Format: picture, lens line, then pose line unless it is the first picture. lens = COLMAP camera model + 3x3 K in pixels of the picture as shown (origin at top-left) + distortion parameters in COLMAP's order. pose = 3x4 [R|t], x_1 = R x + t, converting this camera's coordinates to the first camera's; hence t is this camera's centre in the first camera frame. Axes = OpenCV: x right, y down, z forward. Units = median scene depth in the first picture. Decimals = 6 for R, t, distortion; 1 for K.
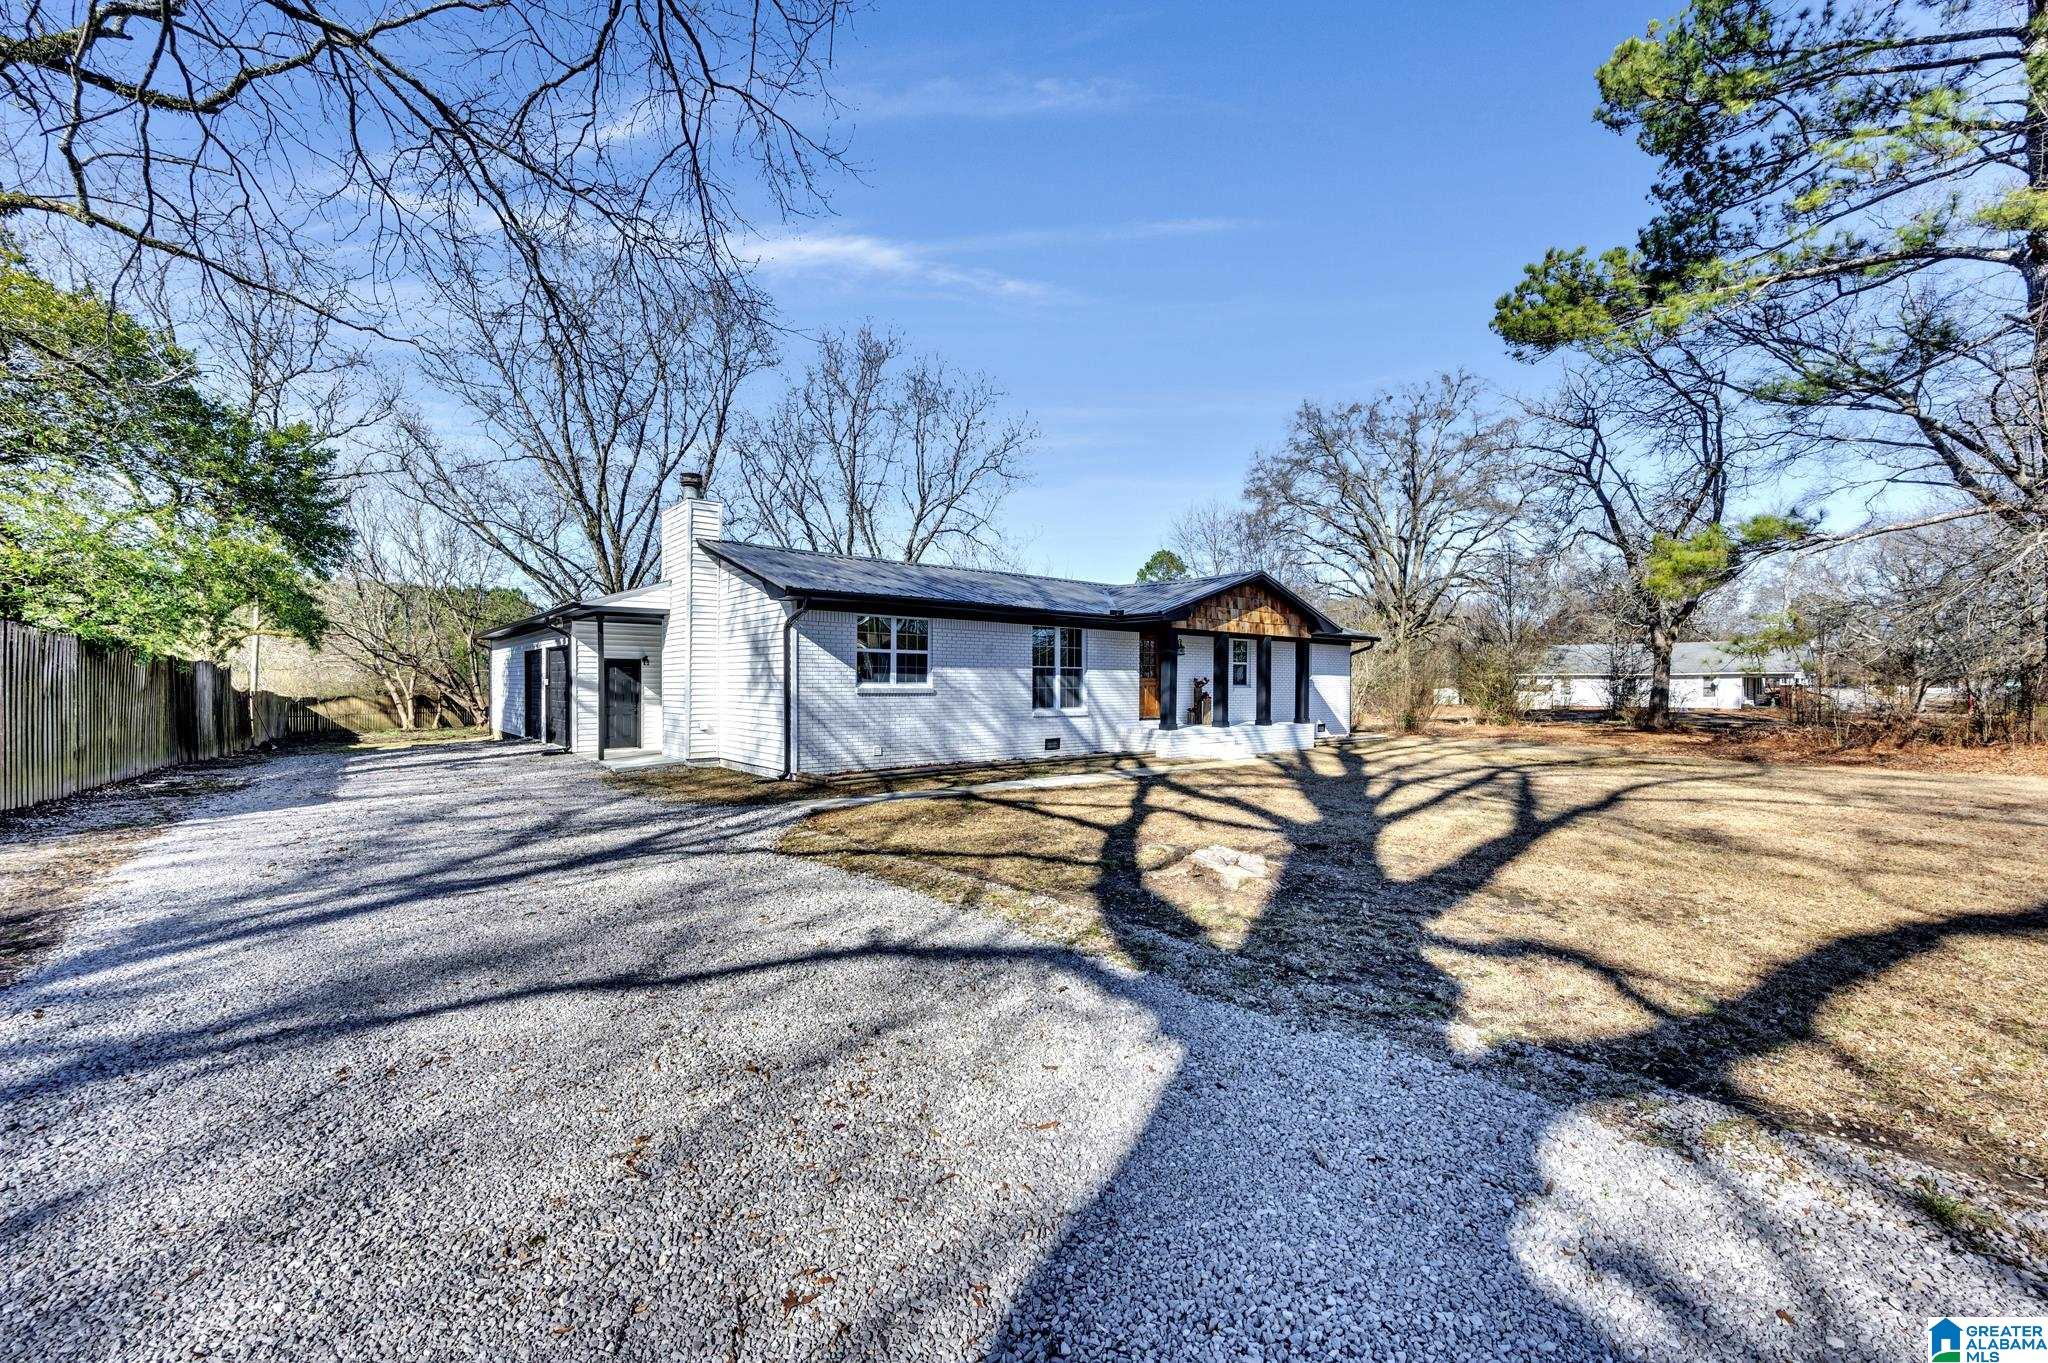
lens RADIAL K [[790.5, 0, 1030.1], [0, 790.5, 683.5], [0, 0, 1]] dist [-0.002720, 0.000333]
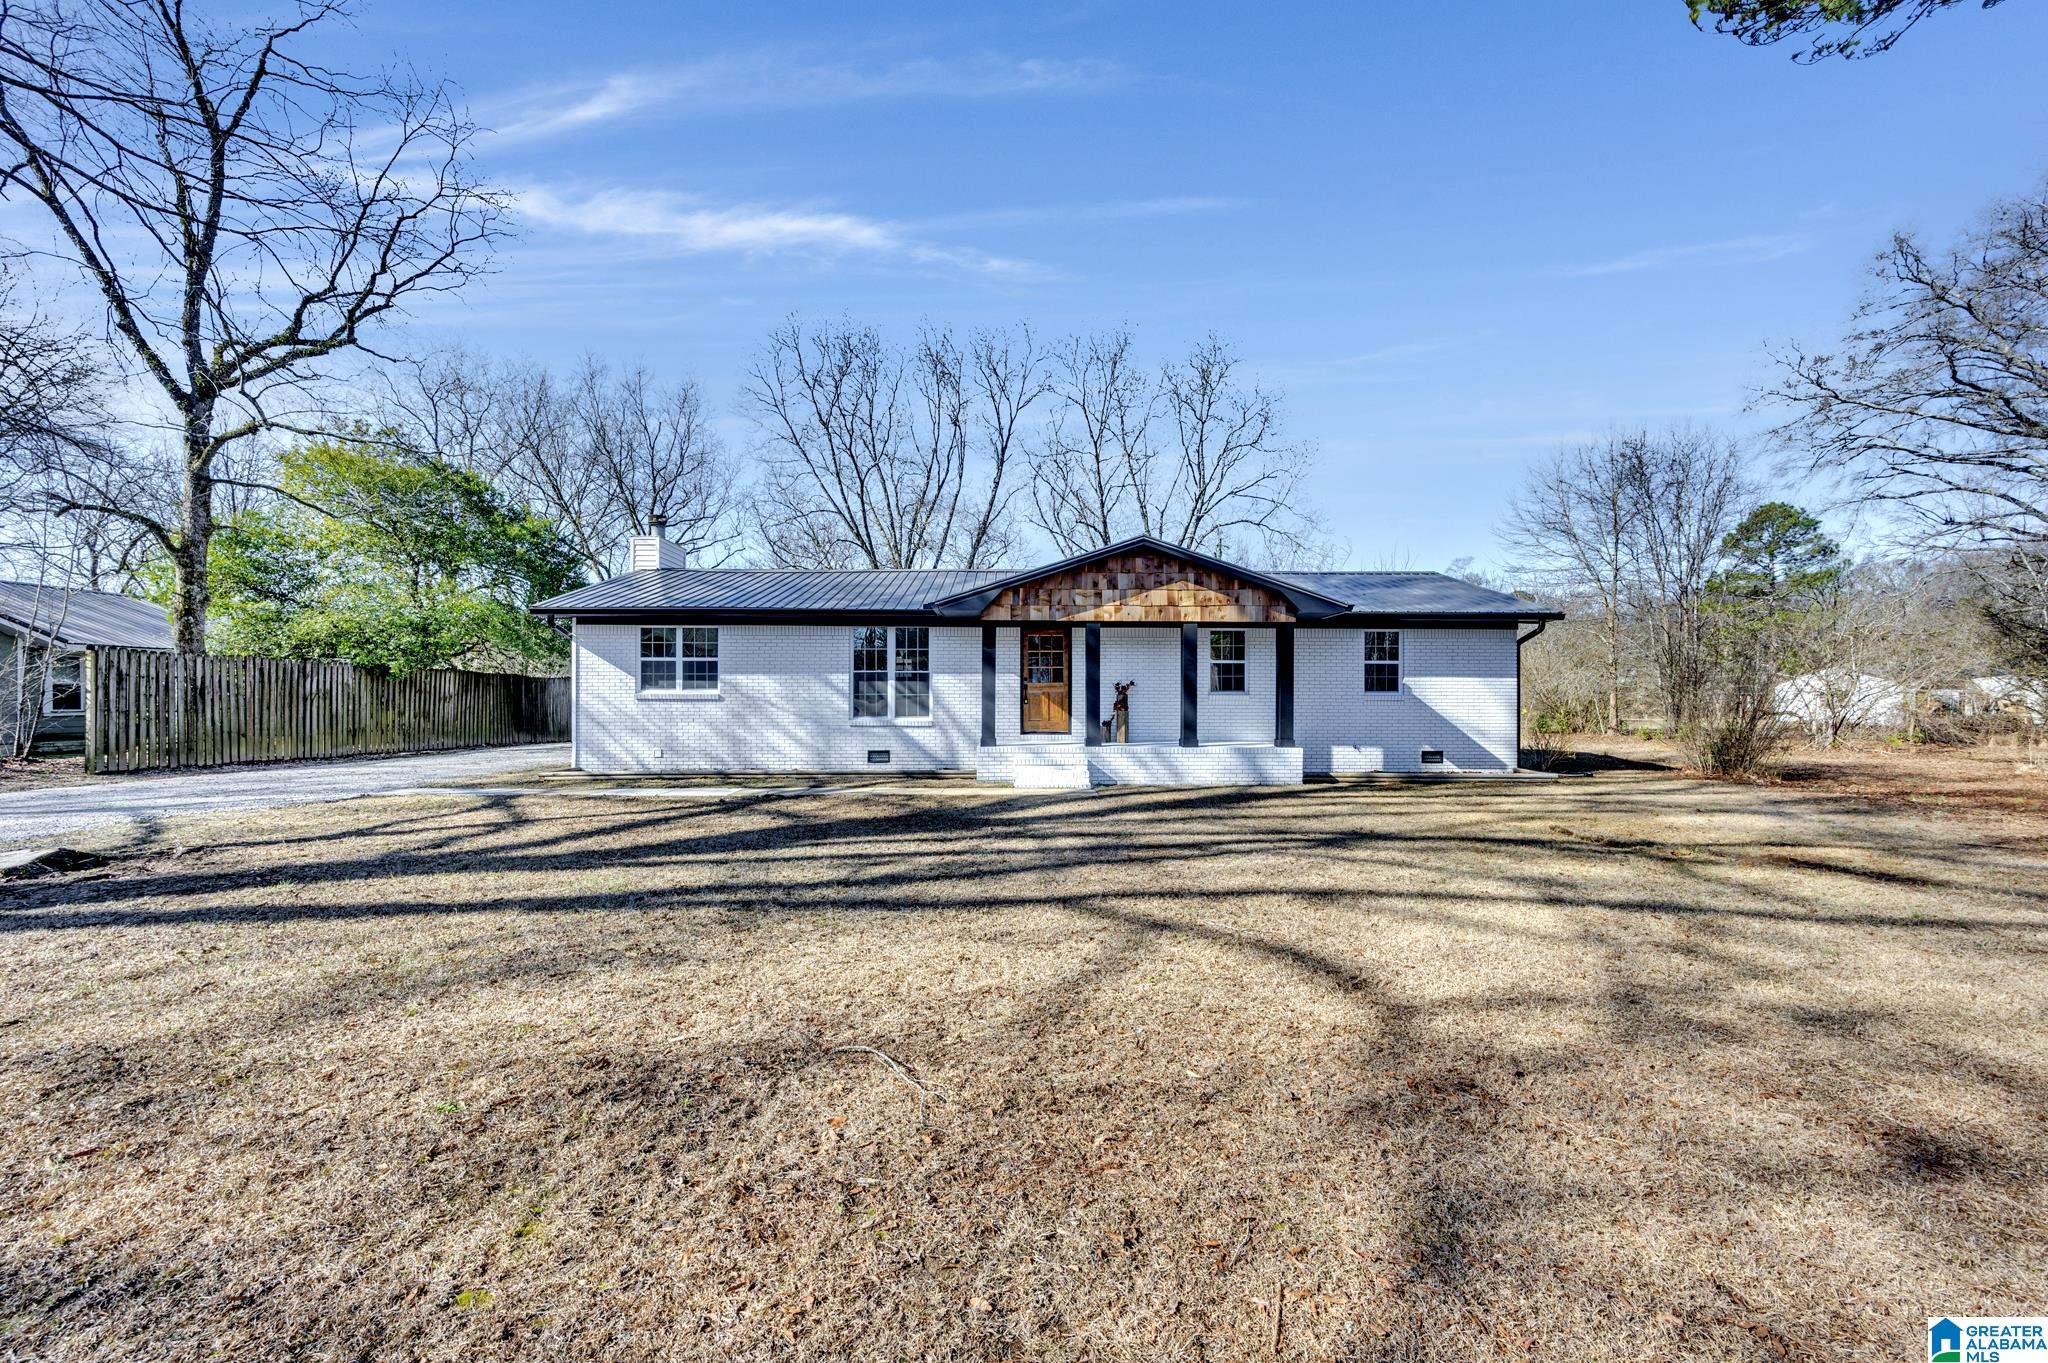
lens RADIAL K [[790.5, 0, 1033.2], [0, 790.5, 686.2], [0, 0, 1]] dist [-0.002720, 0.000333]
pose [[0.794750, -0.007448, -0.606892, 0.689395], [0.002421, 0.999956, -0.009101, 0.004550], [0.606933, 0.005764, 0.794732, 0.374598]]
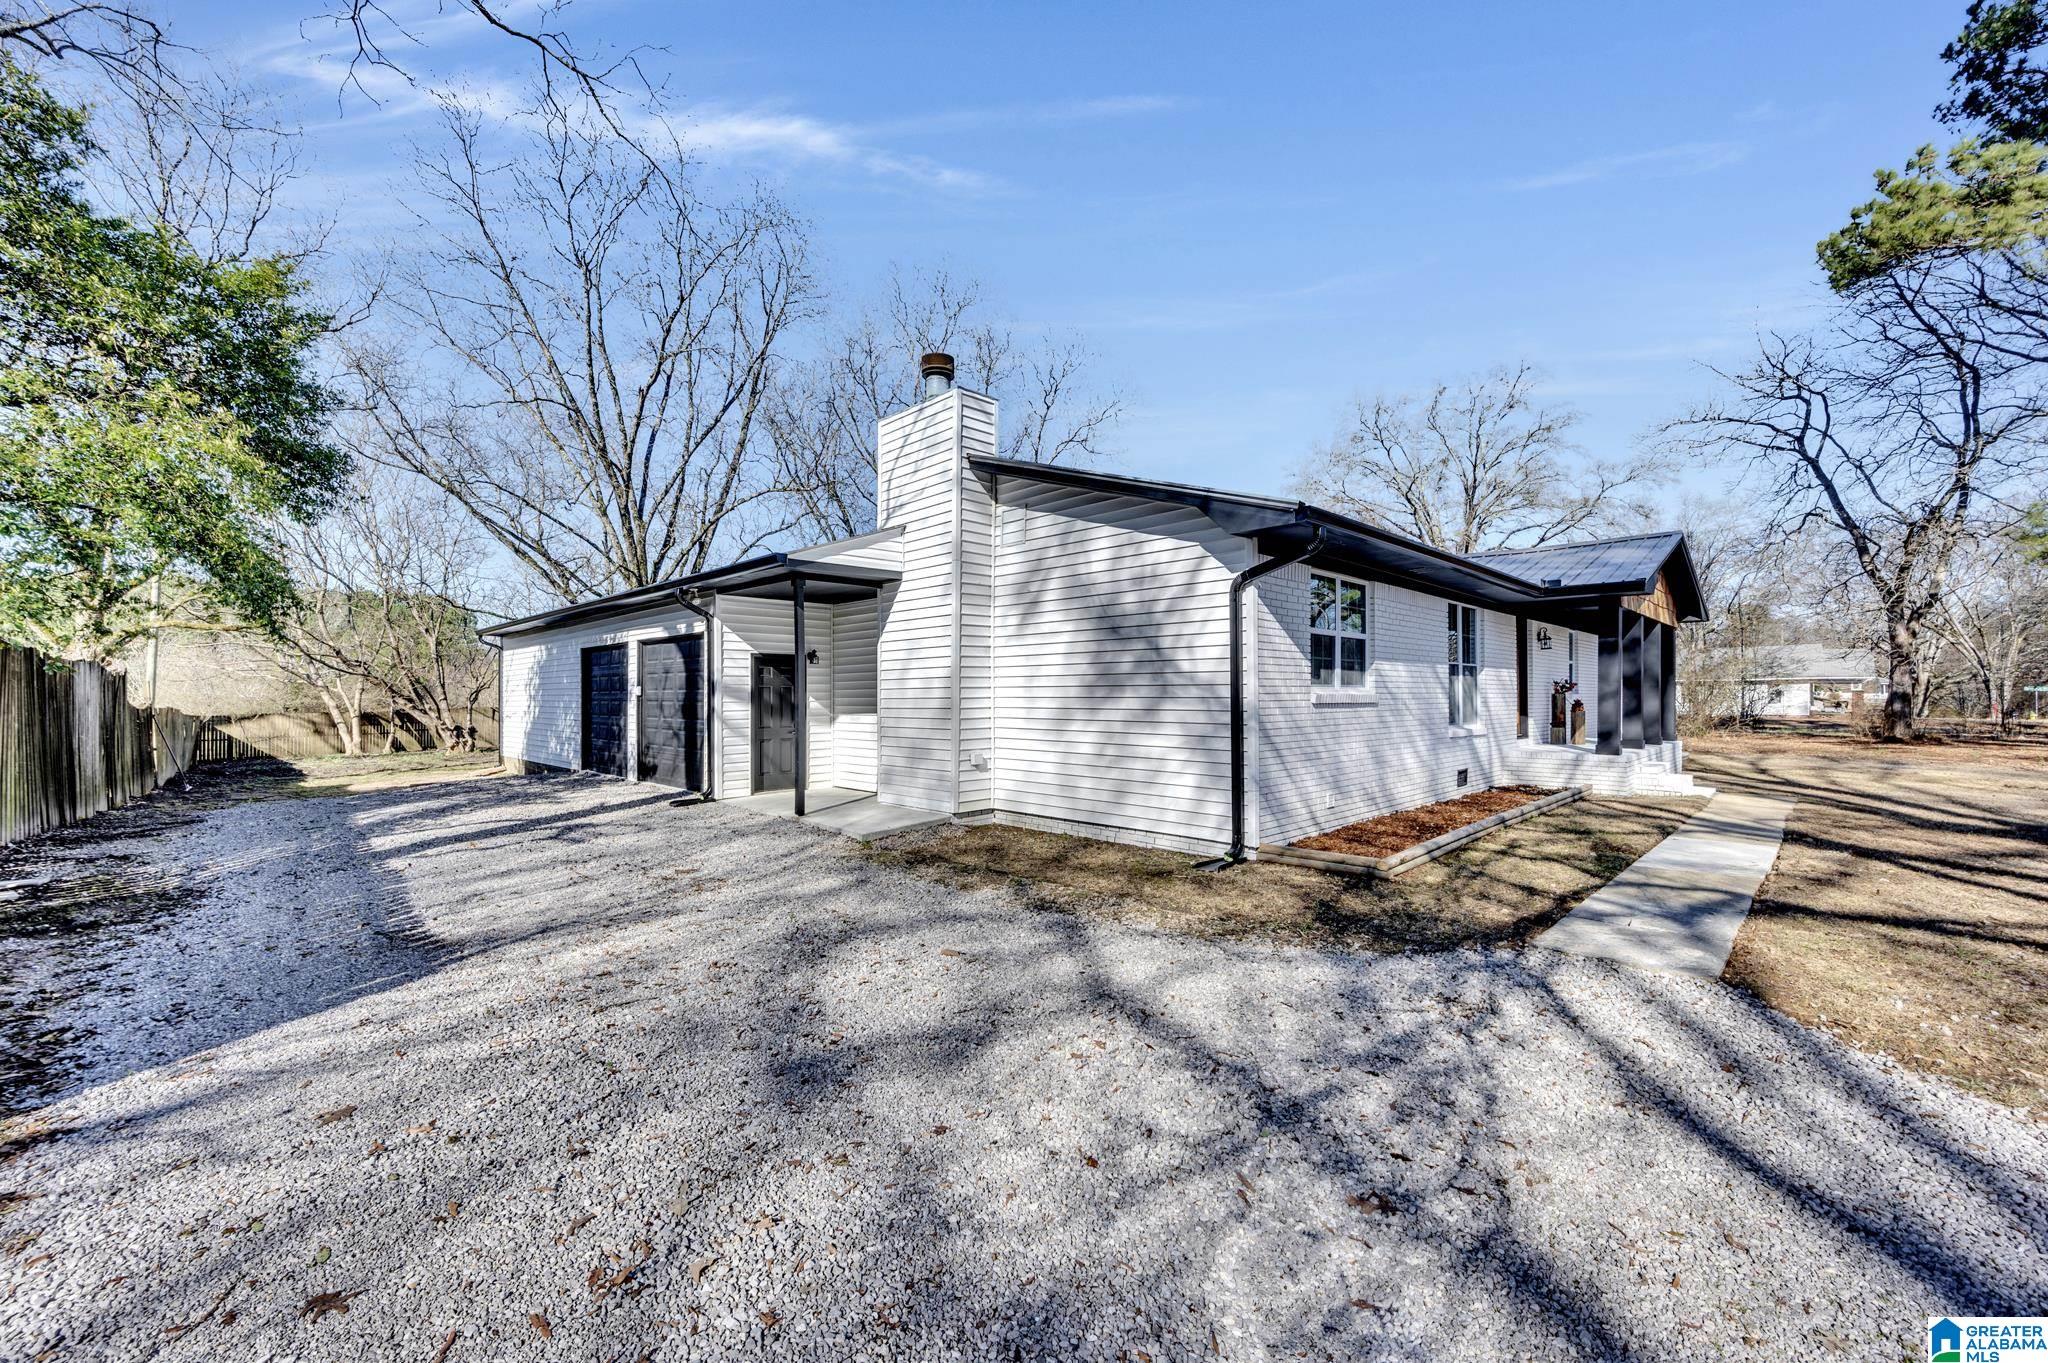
lens RADIAL K [[790.5, 0, 1027.8], [0, 790.5, 684.5], [0, 0, 1]] dist [-0.002720, 0.000333]
pose [[0.997179, -0.004780, 0.074910, -0.376013], [0.005802, 0.999893, -0.013427, 0.004041], [-0.074838, 0.013823, 0.997100, 0.343544]]
